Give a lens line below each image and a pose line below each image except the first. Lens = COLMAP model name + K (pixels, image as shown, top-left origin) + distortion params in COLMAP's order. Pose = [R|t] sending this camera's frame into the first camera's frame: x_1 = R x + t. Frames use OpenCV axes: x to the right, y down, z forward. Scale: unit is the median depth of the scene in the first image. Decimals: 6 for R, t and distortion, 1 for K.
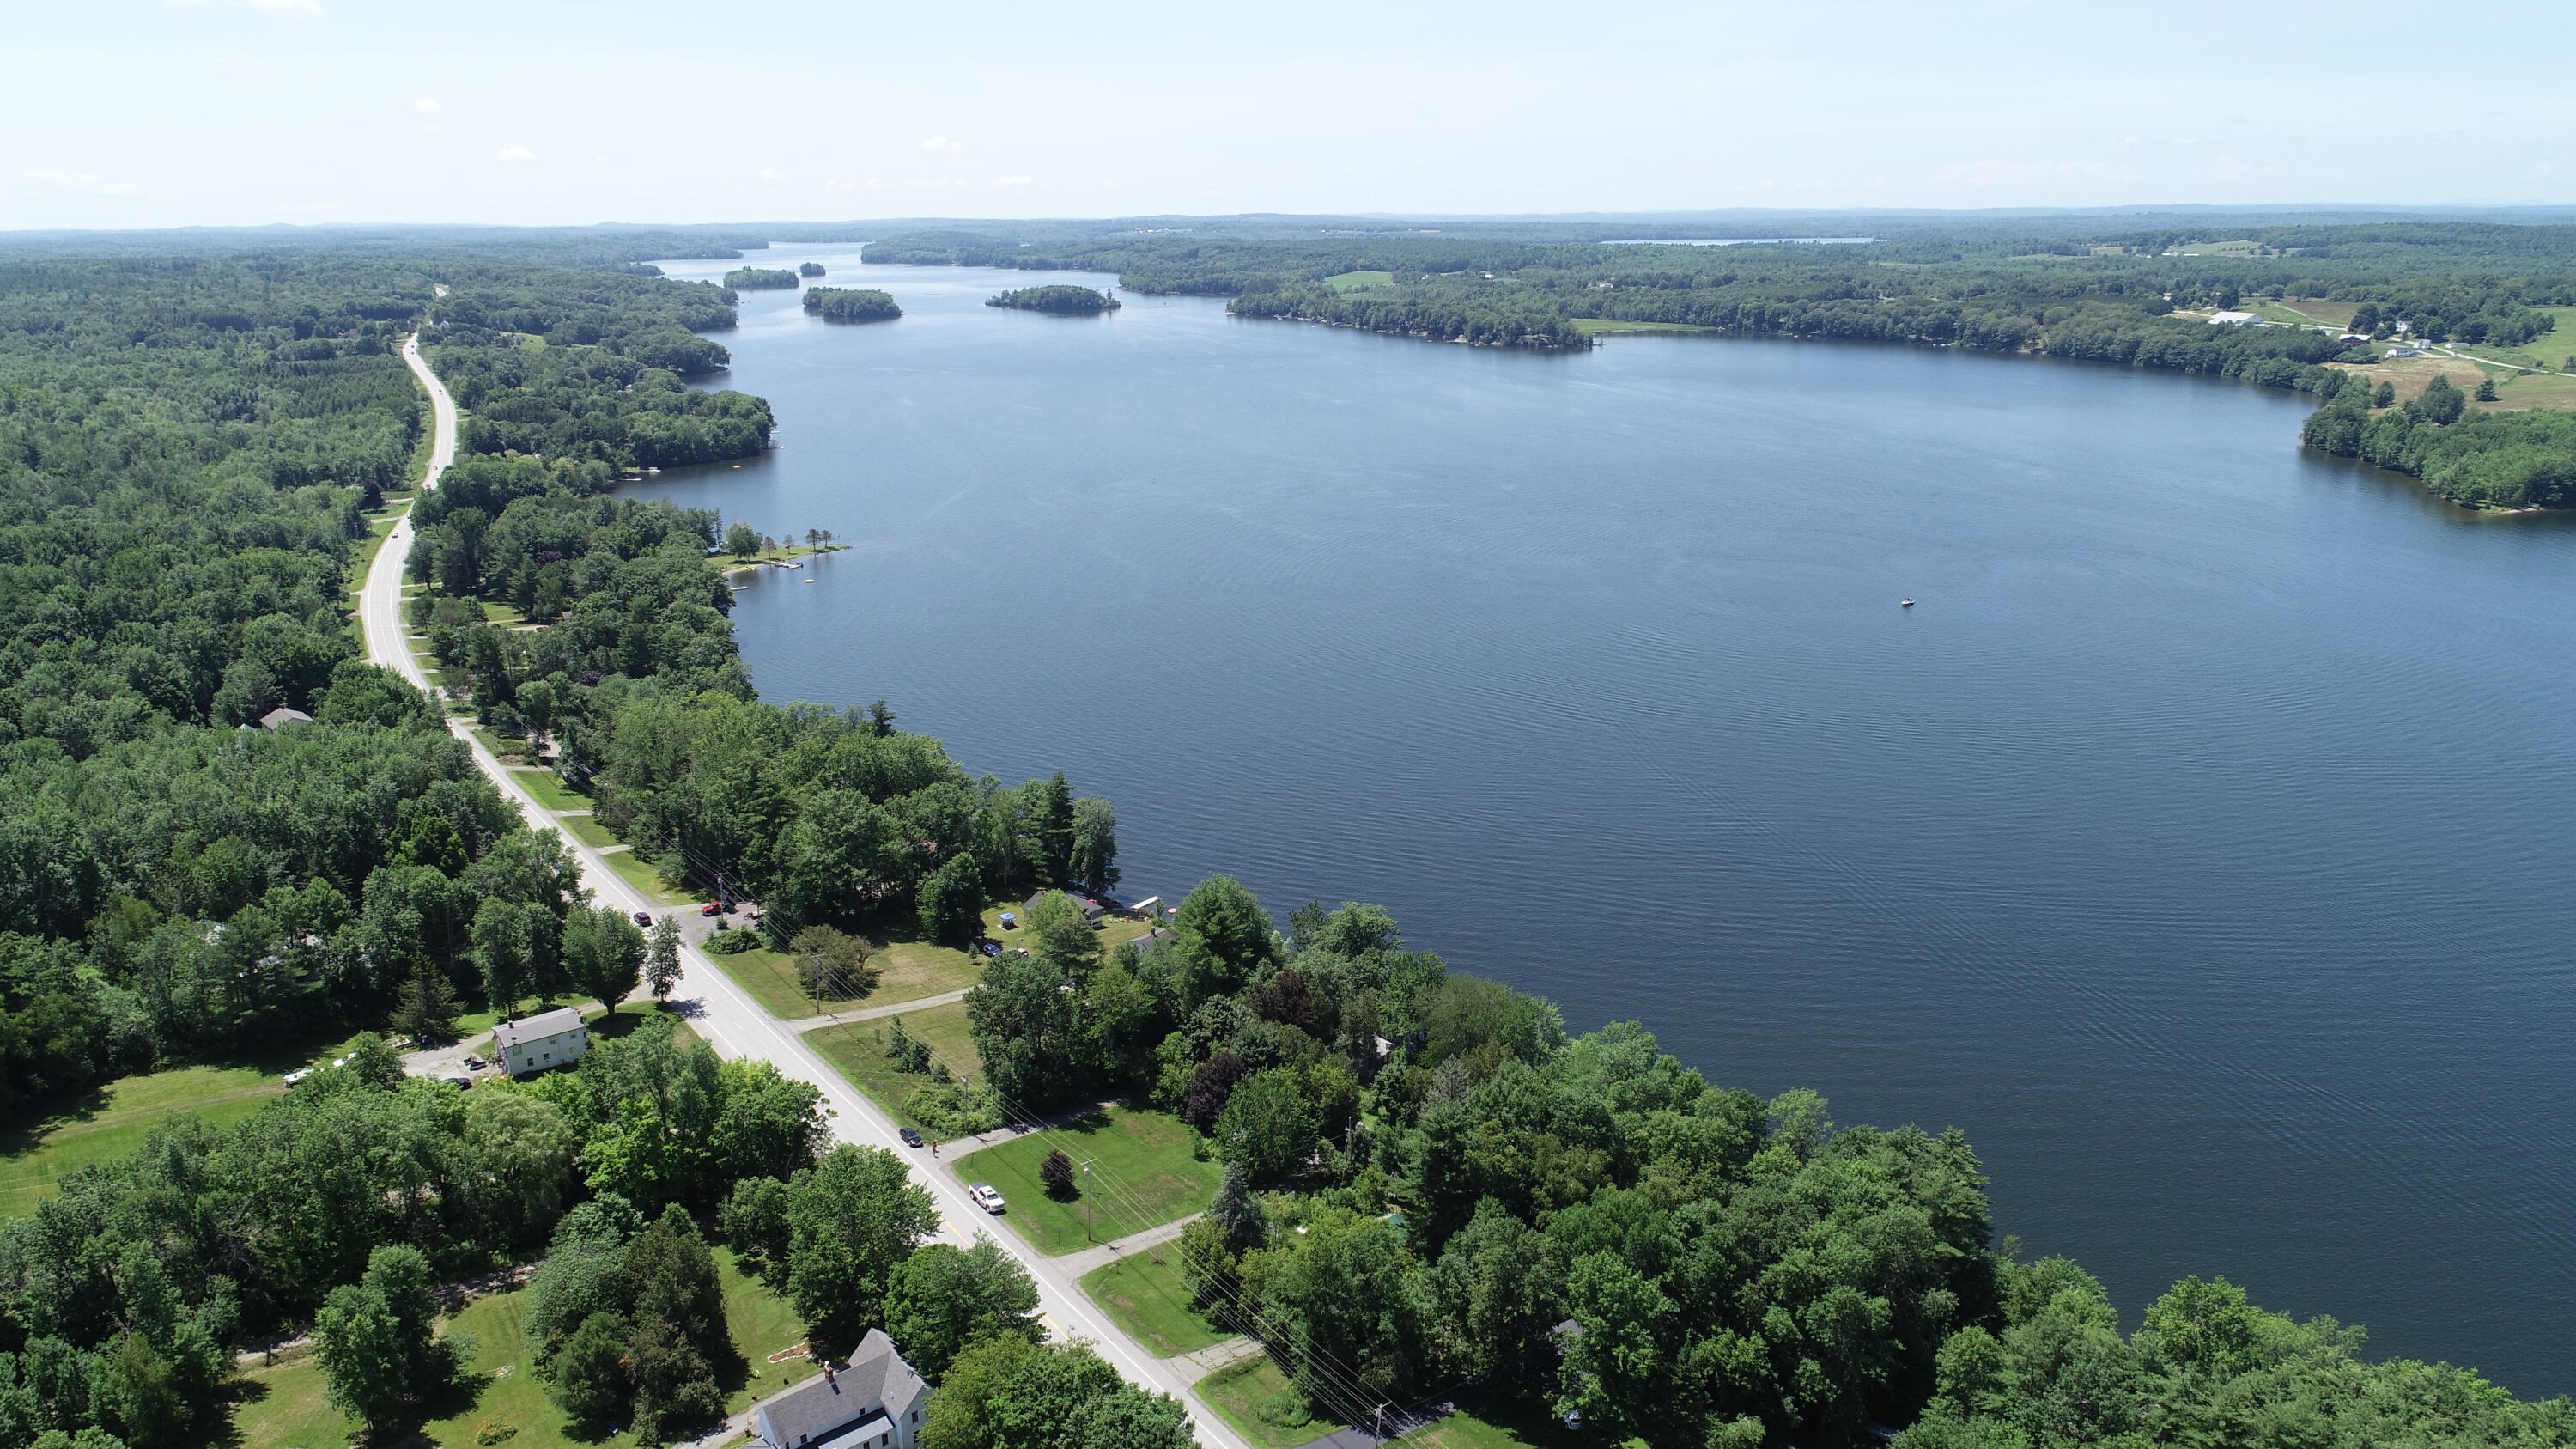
lens RADIAL K [[1710.9, 0, 1288.0], [0, 1710.9, 724.5], [0, 0, 1]] dist [-0.008989, 0.001938]
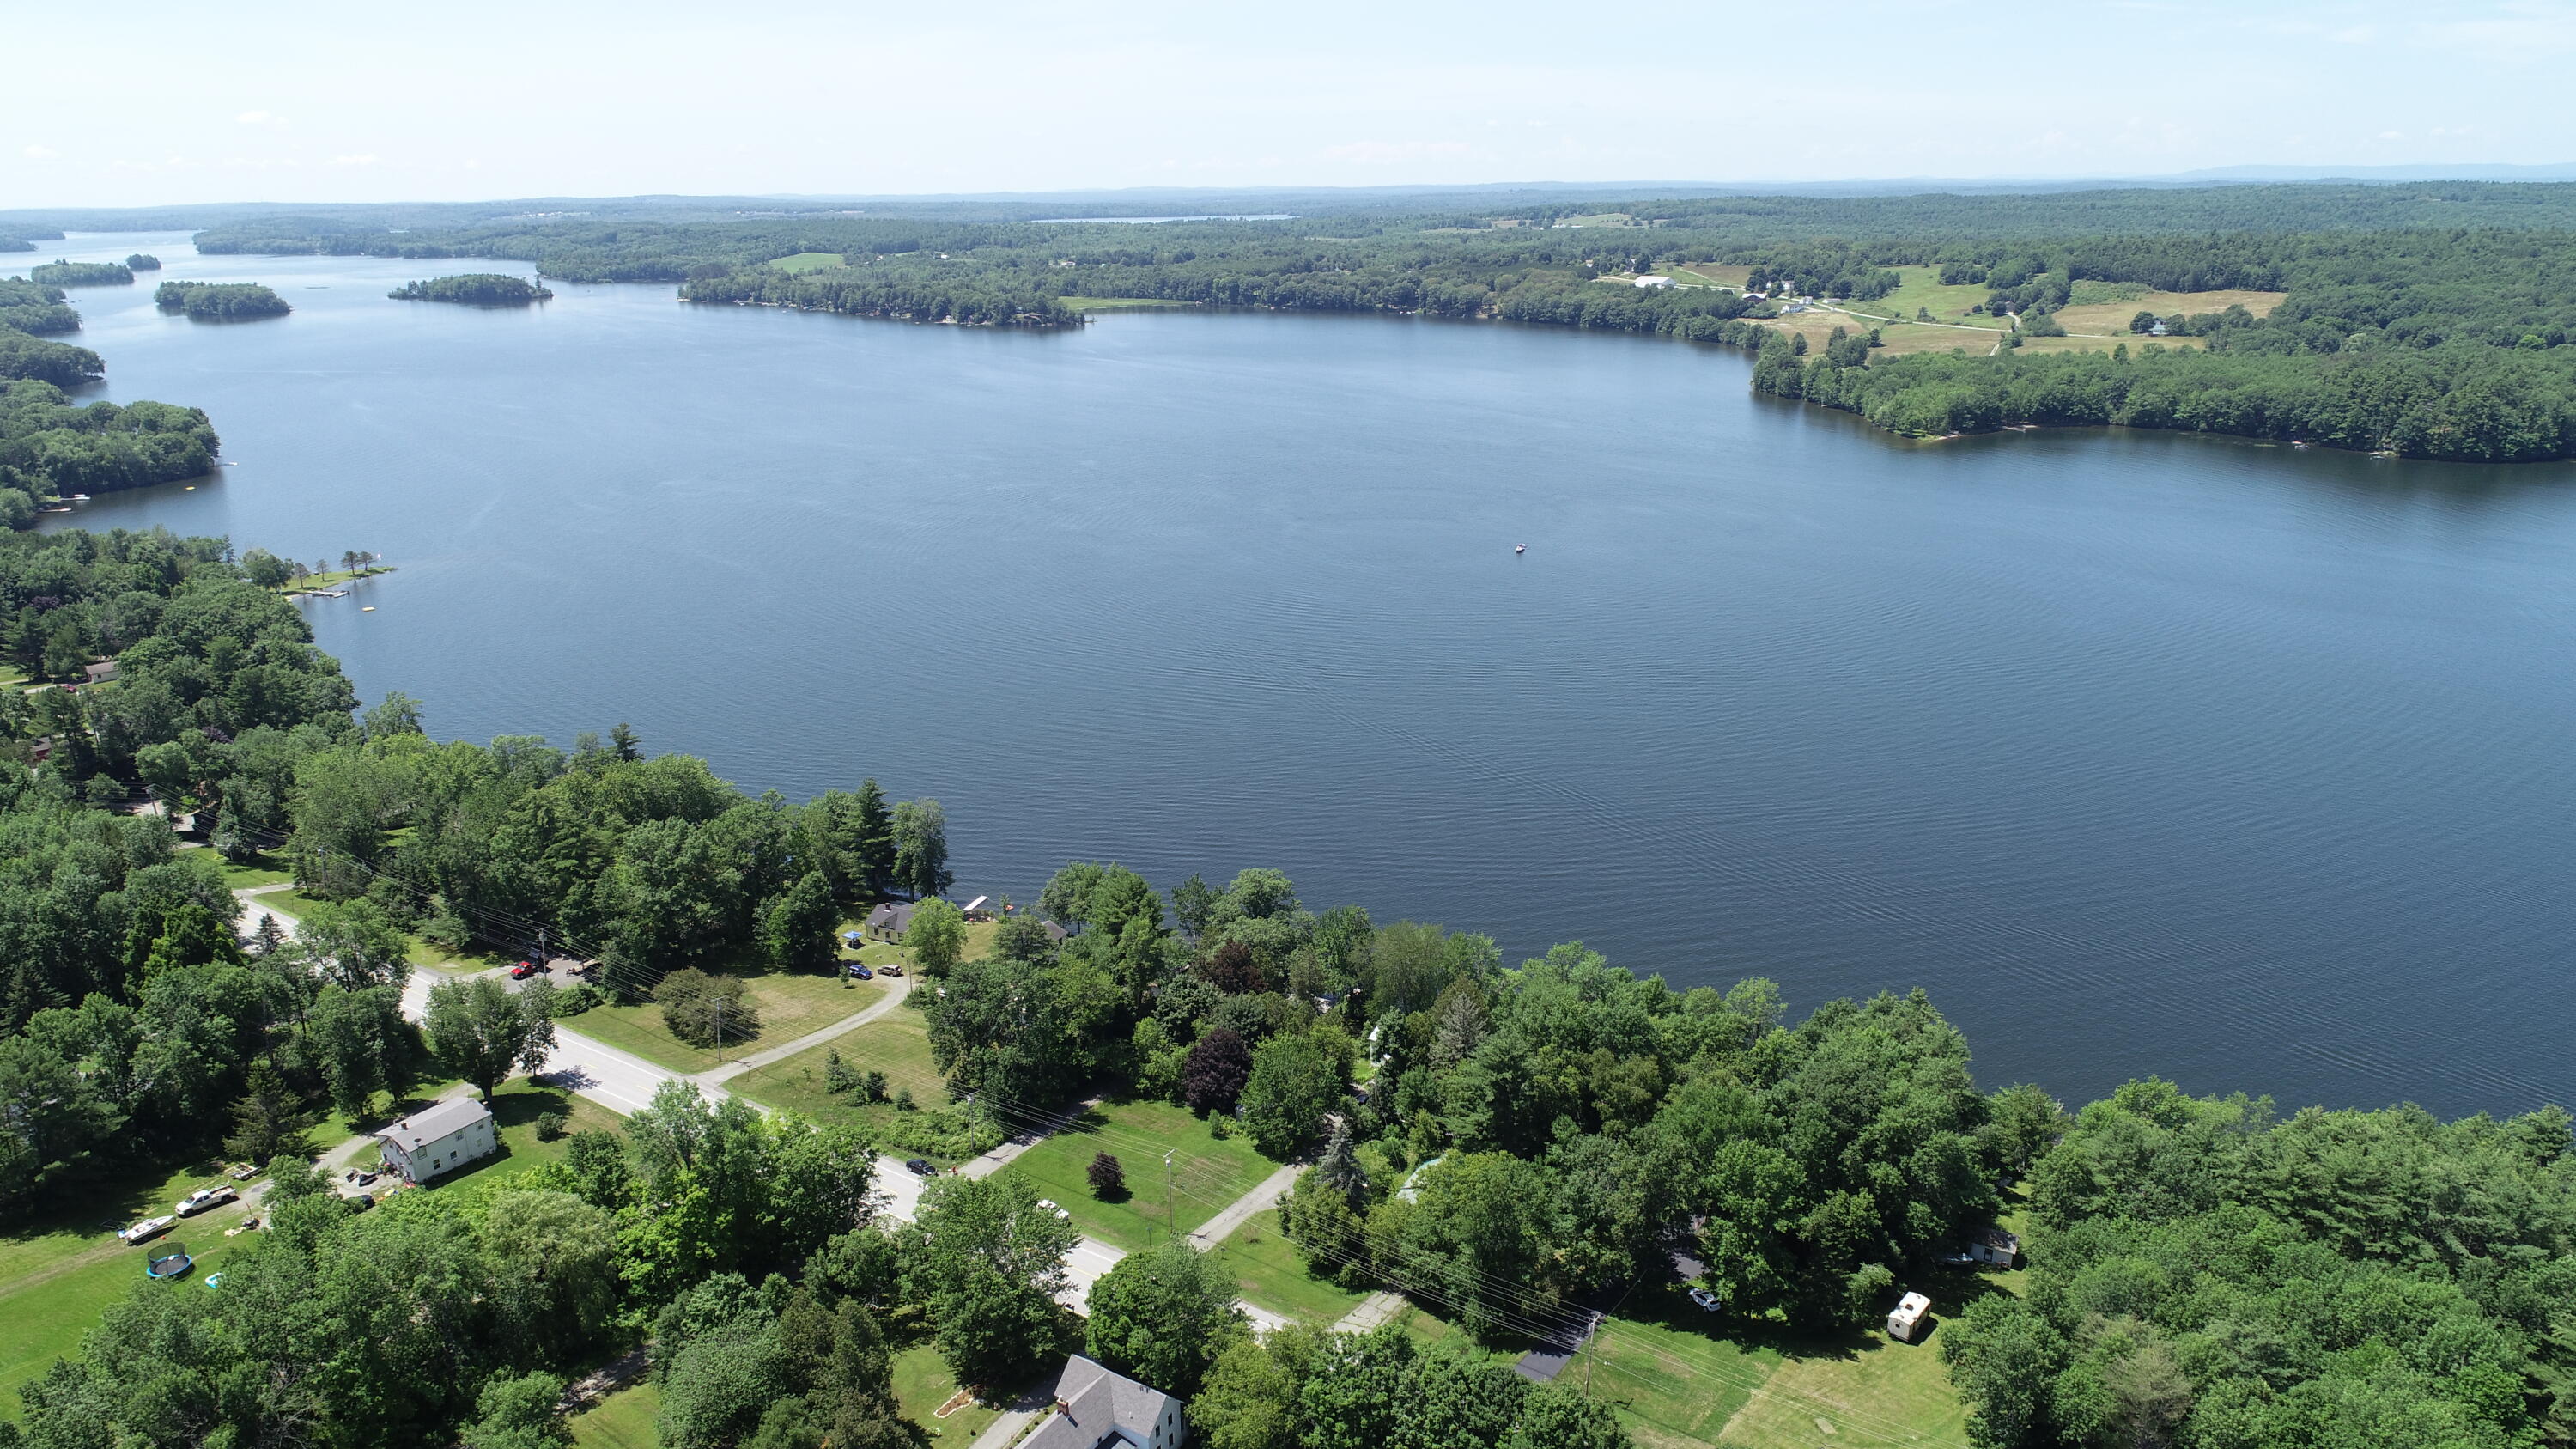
lens RADIAL K [[1710.9, 0, 1288.0], [0, 1710.9, 724.5], [0, 0, 1]] dist [-0.008989, 0.001938]
pose [[0.947099, -0.098894, 0.305325, -0.045459], [0.095575, 0.995087, 0.025838, -0.000871], [-0.306380, 0.004710, 0.951898, 0.007027]]
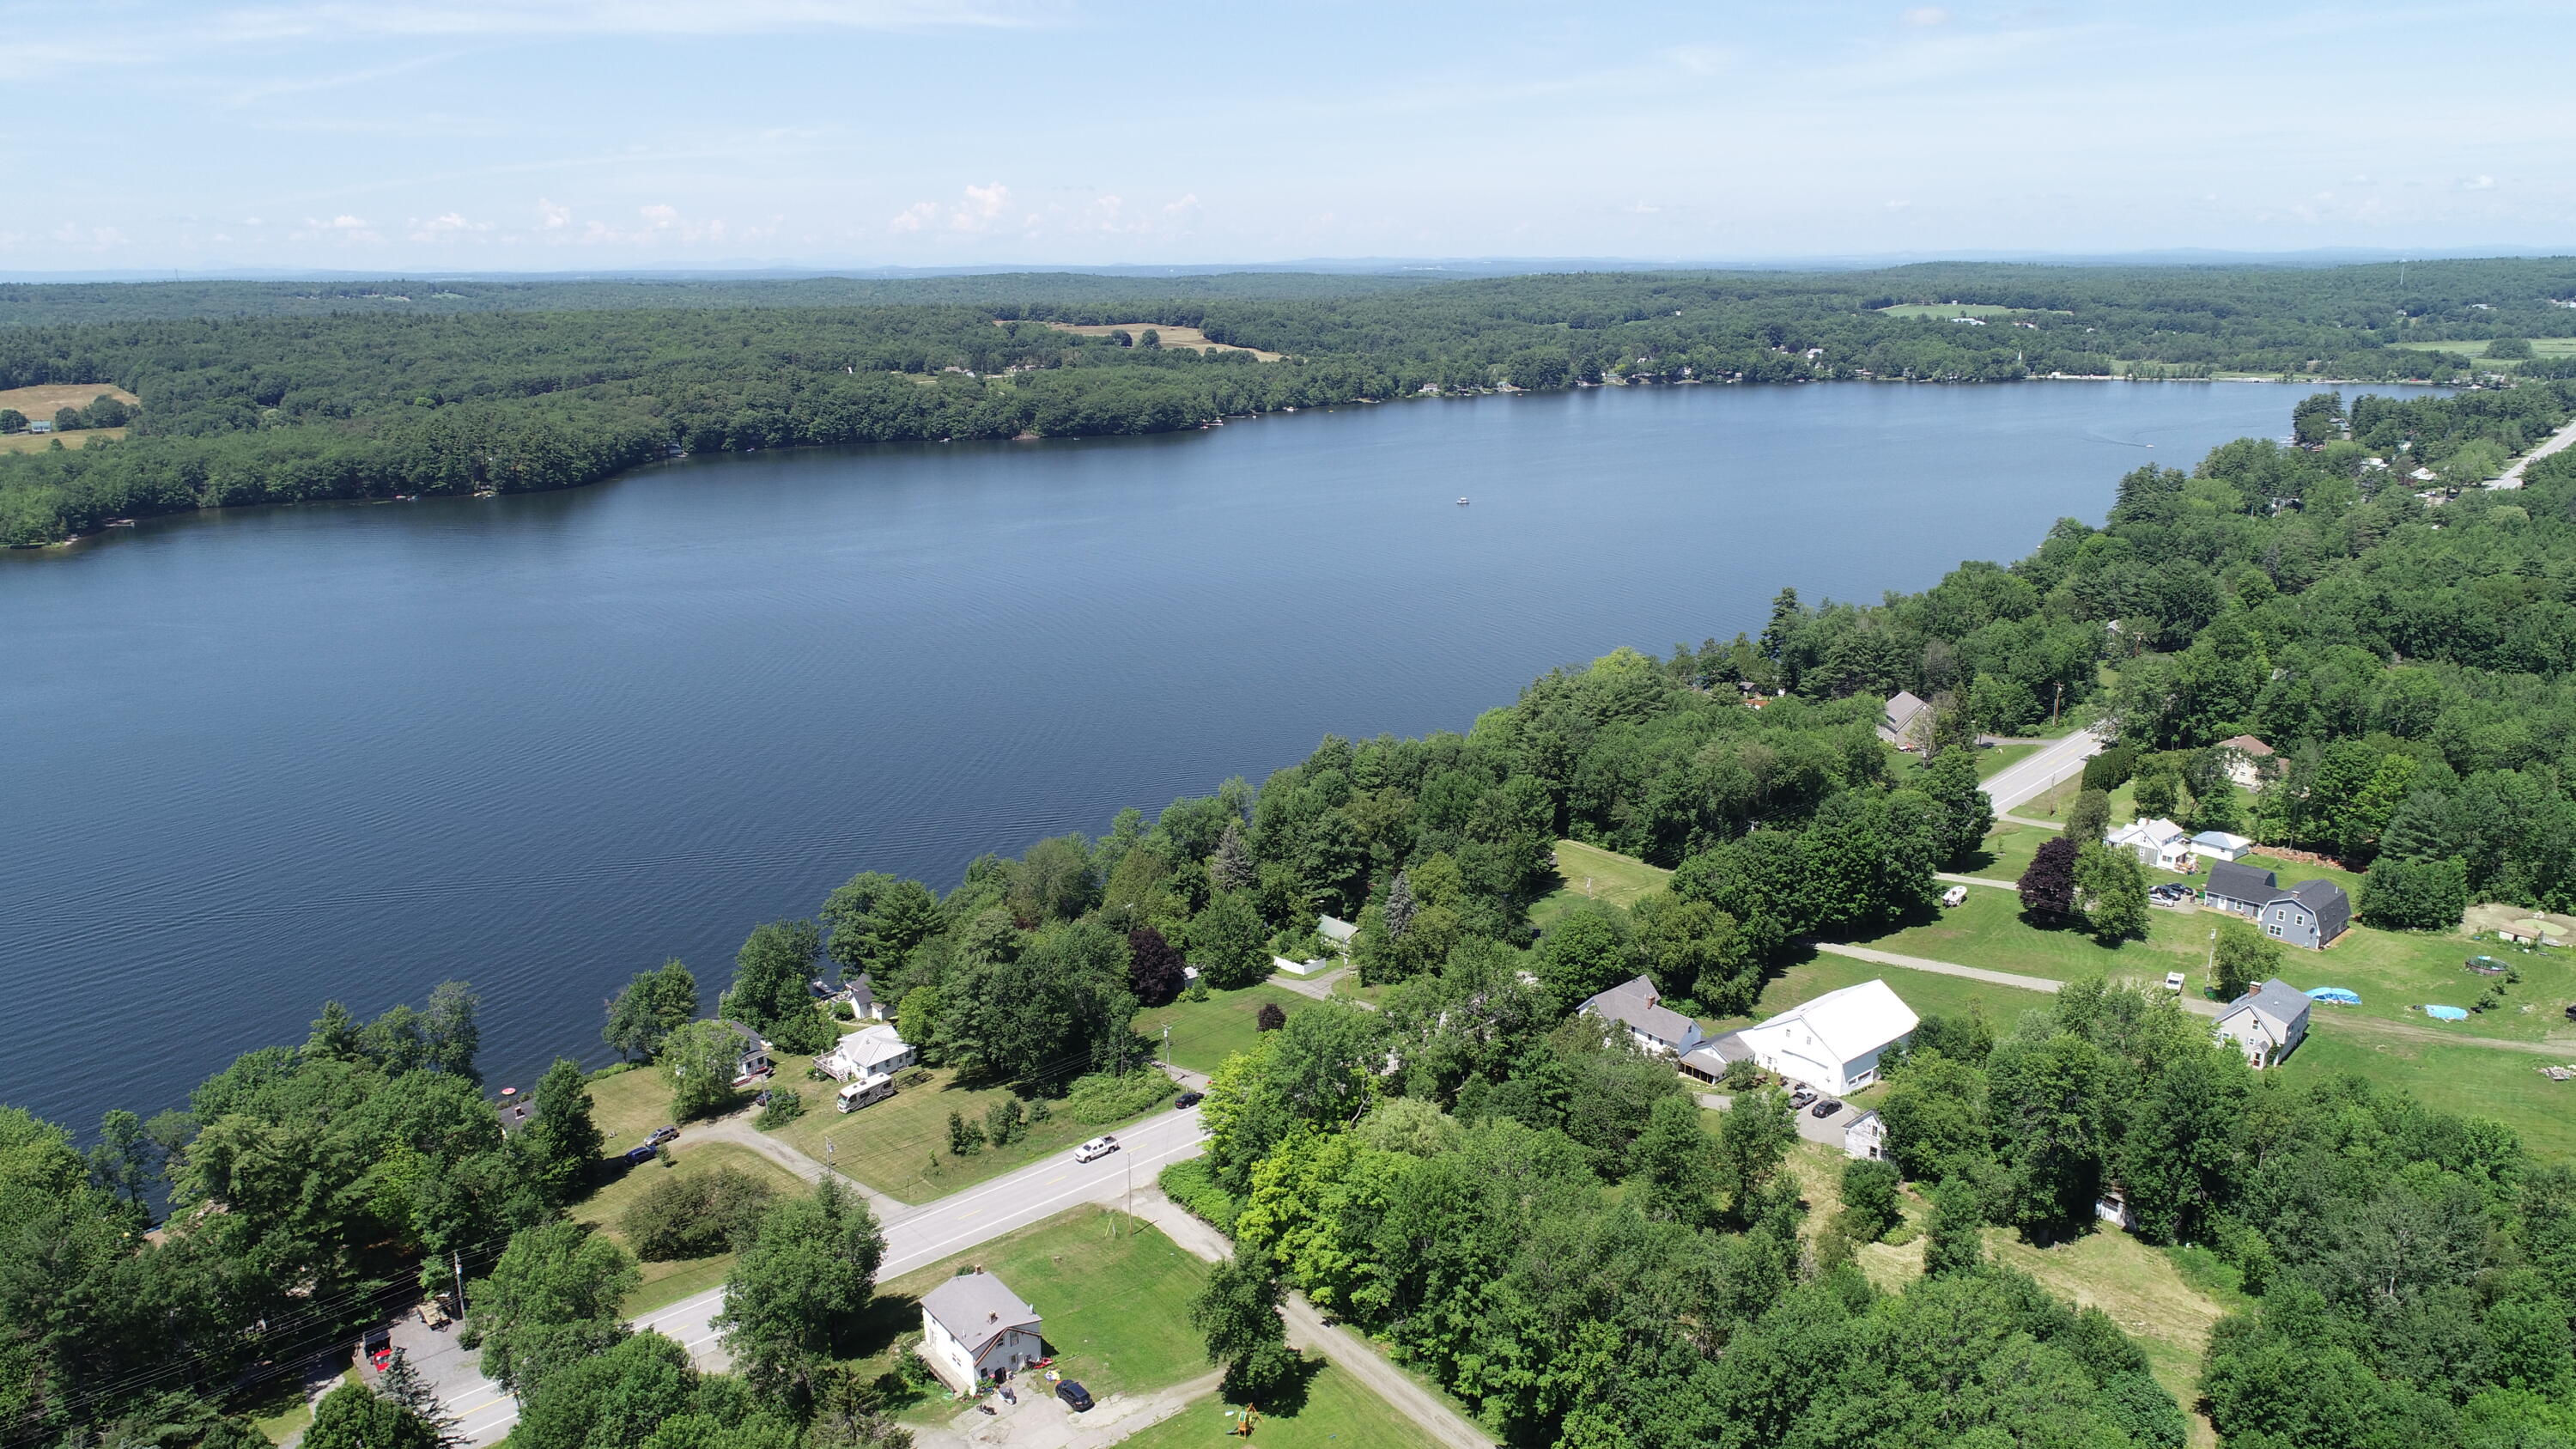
lens RADIAL K [[1710.9, 0, 1288.0], [0, 1710.9, 724.5], [0, 0, 1]] dist [-0.008989, 0.001938]
pose [[-0.023503, -0.252453, 0.967324, -0.174420], [0.298426, 0.921704, 0.247798, -0.028985], [-0.954143, 0.294499, 0.053676, 0.129129]]
